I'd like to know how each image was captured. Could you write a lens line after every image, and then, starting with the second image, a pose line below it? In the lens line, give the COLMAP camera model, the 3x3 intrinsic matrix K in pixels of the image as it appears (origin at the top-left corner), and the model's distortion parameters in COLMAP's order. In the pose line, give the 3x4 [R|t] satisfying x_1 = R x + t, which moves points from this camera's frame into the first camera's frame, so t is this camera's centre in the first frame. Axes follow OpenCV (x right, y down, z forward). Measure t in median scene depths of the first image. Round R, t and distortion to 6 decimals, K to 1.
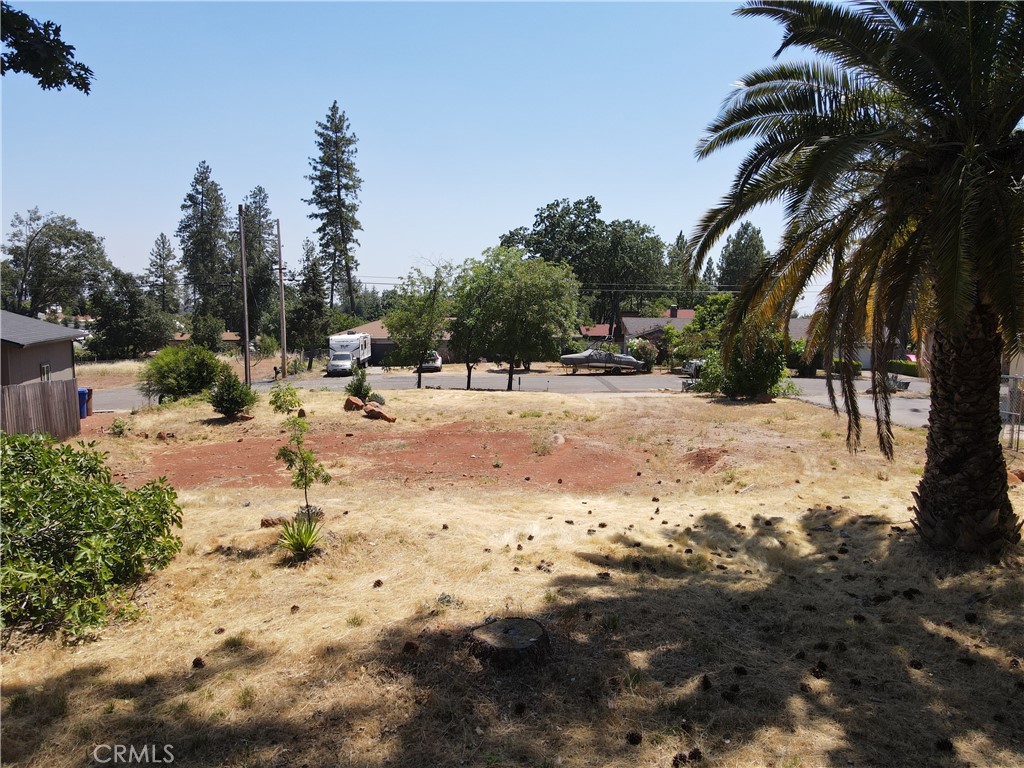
lens RADIAL K [[748.3, 0, 509.8], [0, 748.3, 379.7], [0, 0, 1]] dist [0.013938, 0.008253]
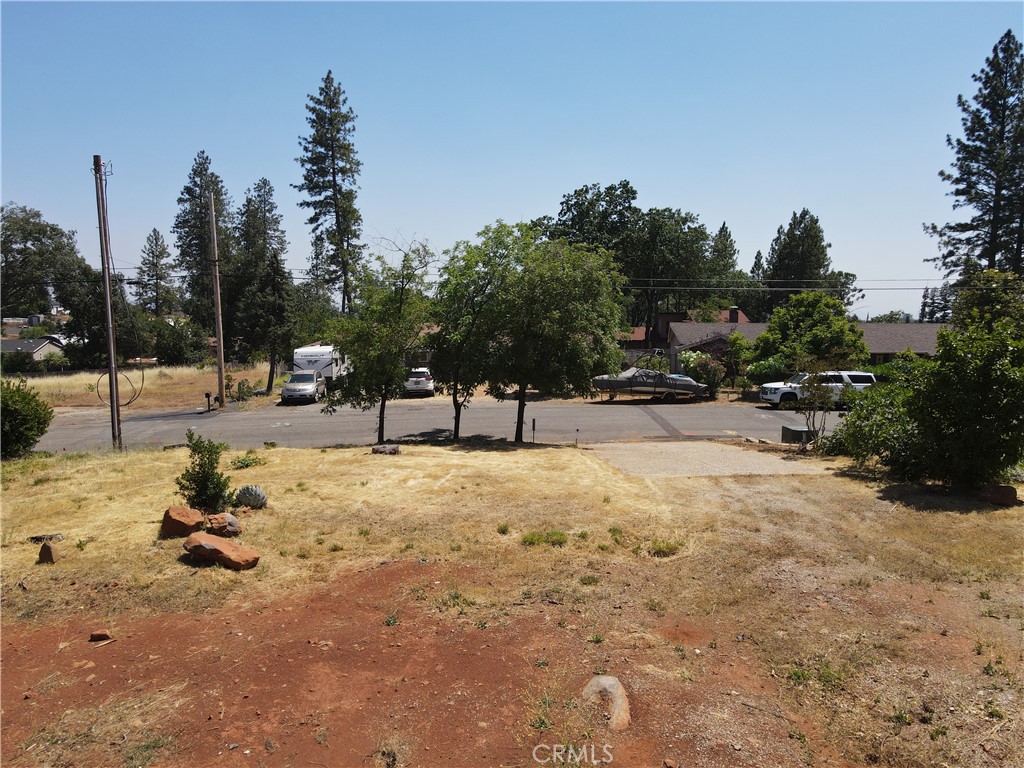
lens RADIAL K [[748.3, 0, 515.3], [0, 748.3, 387.9], [0, 0, 1]] dist [0.013938, 0.008253]
pose [[0.999587, -0.000515, -0.028720, 0.006334], [0.000842, 0.999935, 0.011388, -0.015694], [0.028712, -0.011408, 0.999523, 0.136828]]
